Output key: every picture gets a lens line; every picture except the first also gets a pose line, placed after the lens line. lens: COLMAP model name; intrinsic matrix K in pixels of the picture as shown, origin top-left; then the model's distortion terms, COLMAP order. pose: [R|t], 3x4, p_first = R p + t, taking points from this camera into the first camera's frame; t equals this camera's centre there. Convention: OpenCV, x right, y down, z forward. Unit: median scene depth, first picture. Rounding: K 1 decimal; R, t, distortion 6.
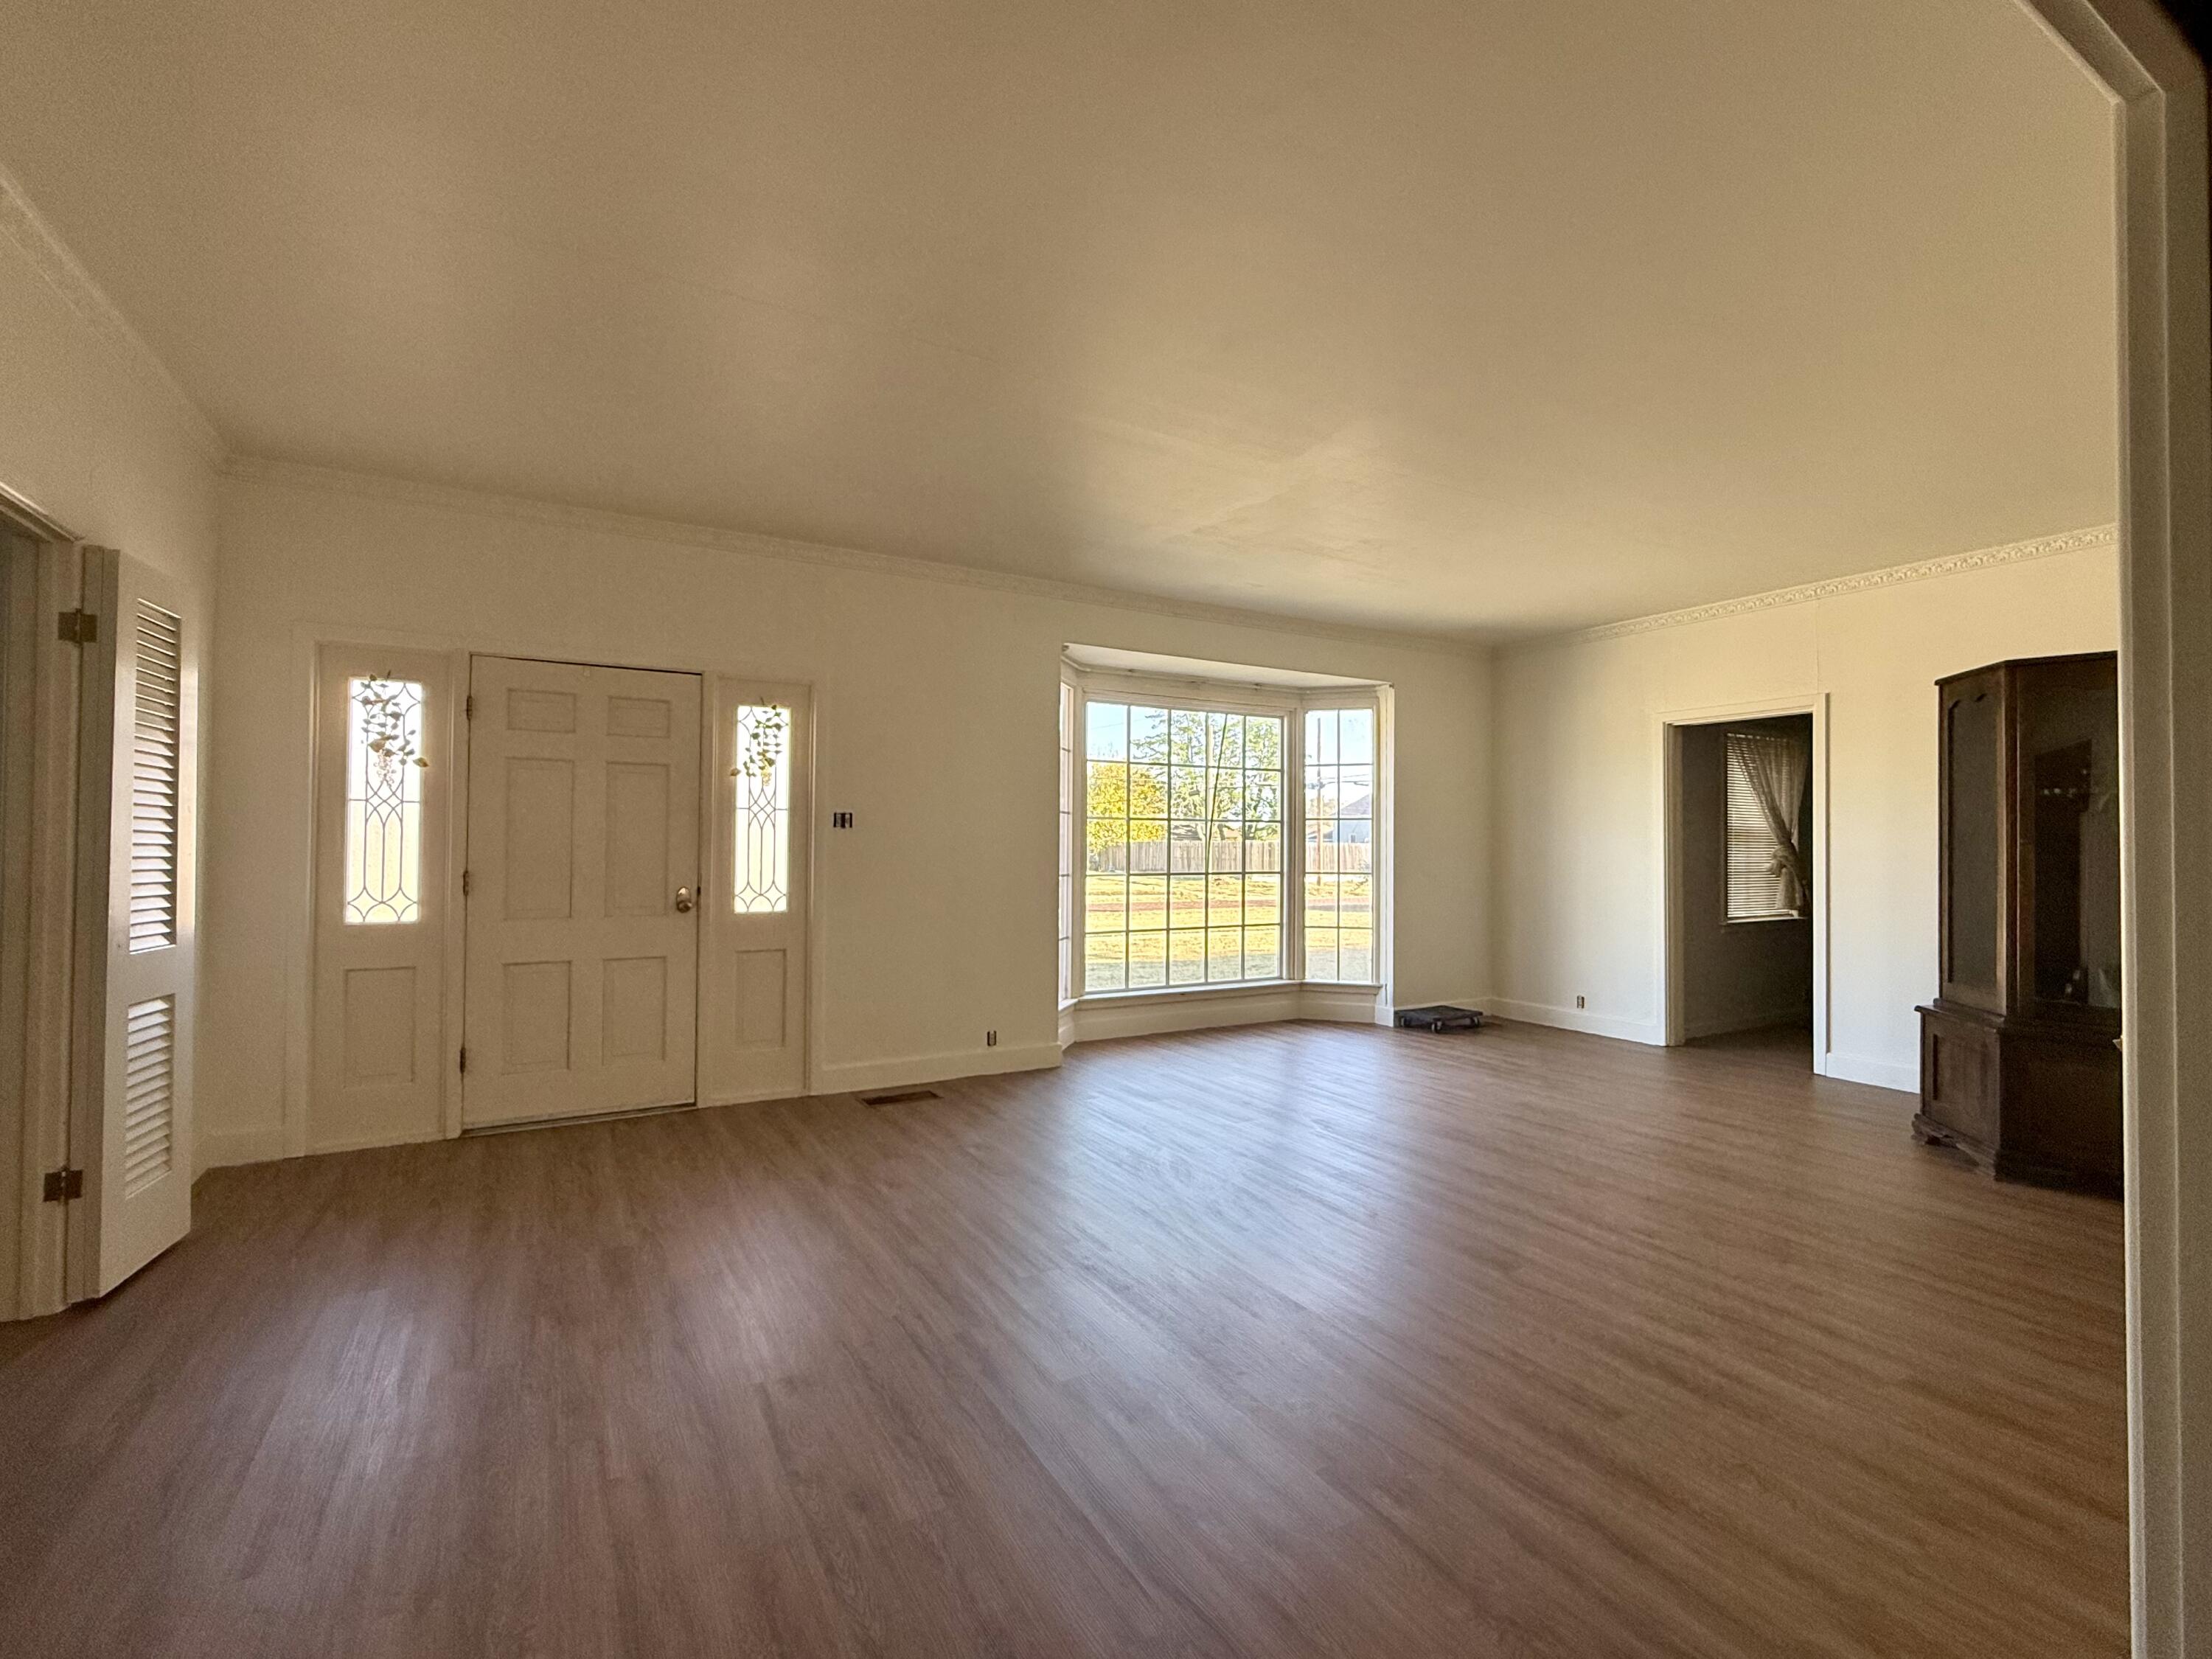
lens RADIAL K [[974.7, 0, 1106.0], [0, 974.7, 829.5], [0, 0, 1]] dist [0.001167, 0.000069]
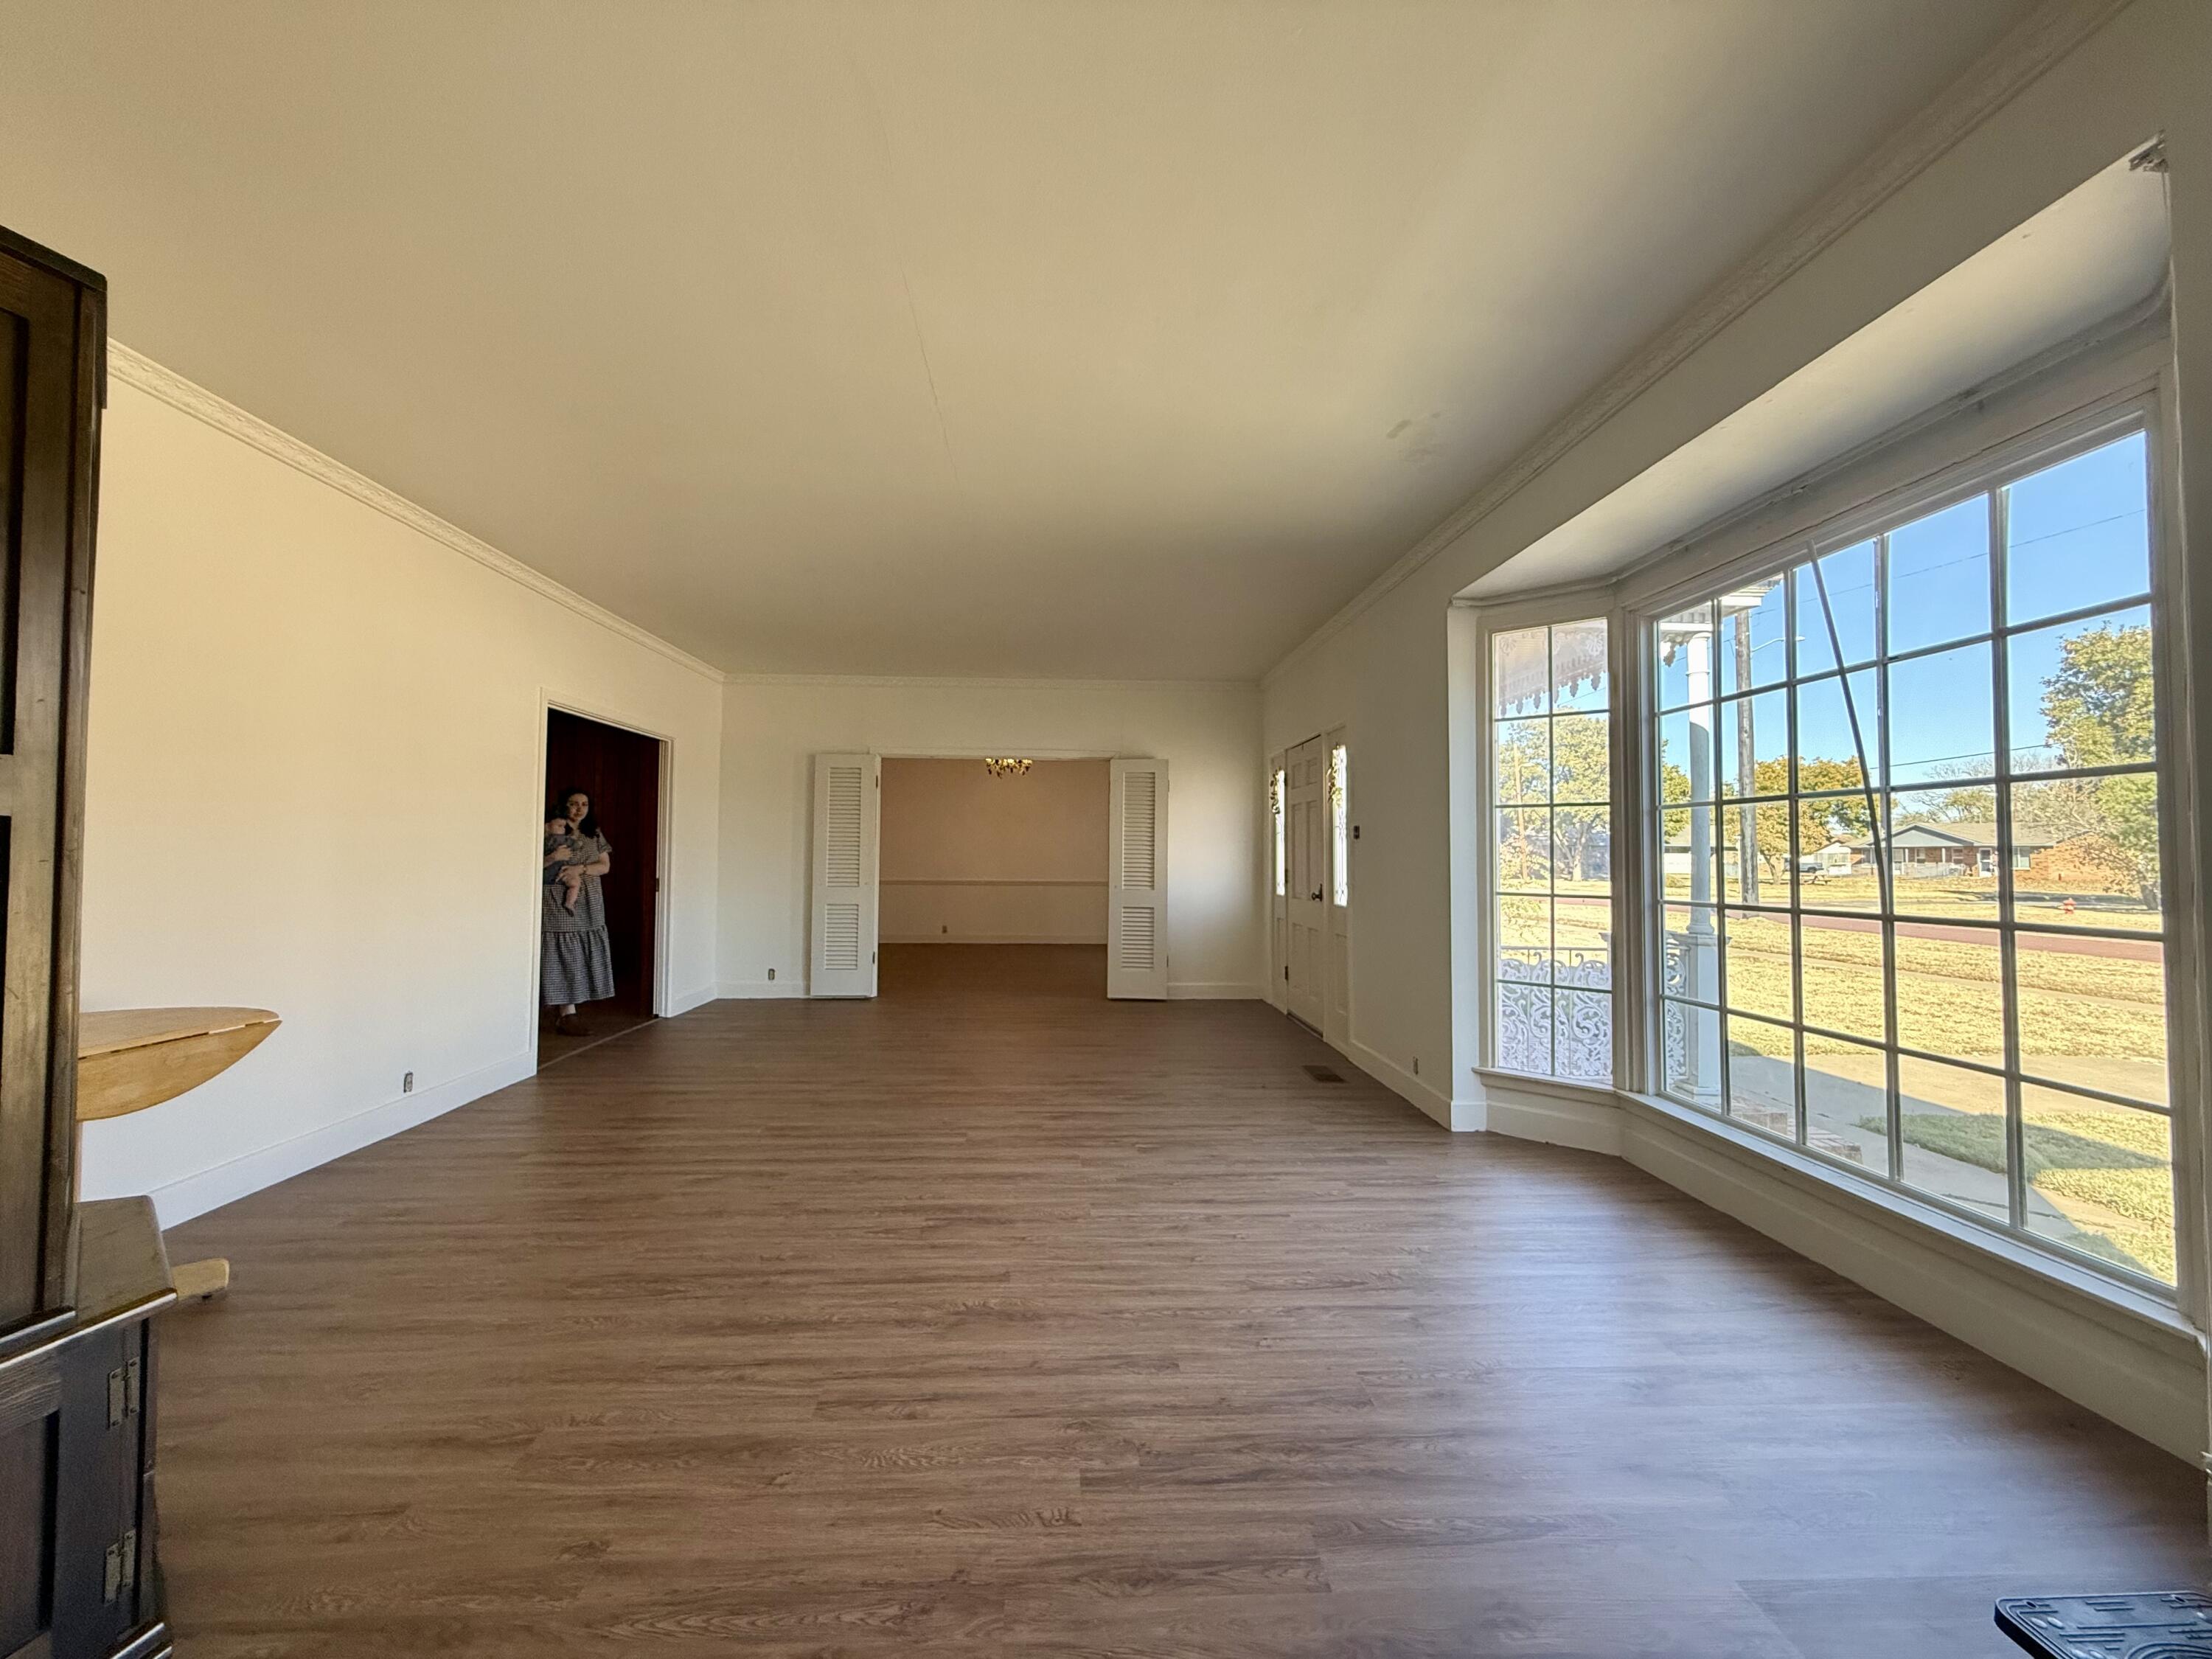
lens RADIAL K [[880.9, 0, 1106.0], [0, 880.9, 829.5], [0, 0, 1]] dist [-0.000139, 0.000070]
pose [[-0.468583, -0.056733, -0.881596, 0.914170], [-0.018354, 0.998346, -0.054491, 0.049168], [0.883229, -0.009353, -0.468849, 1.385090]]
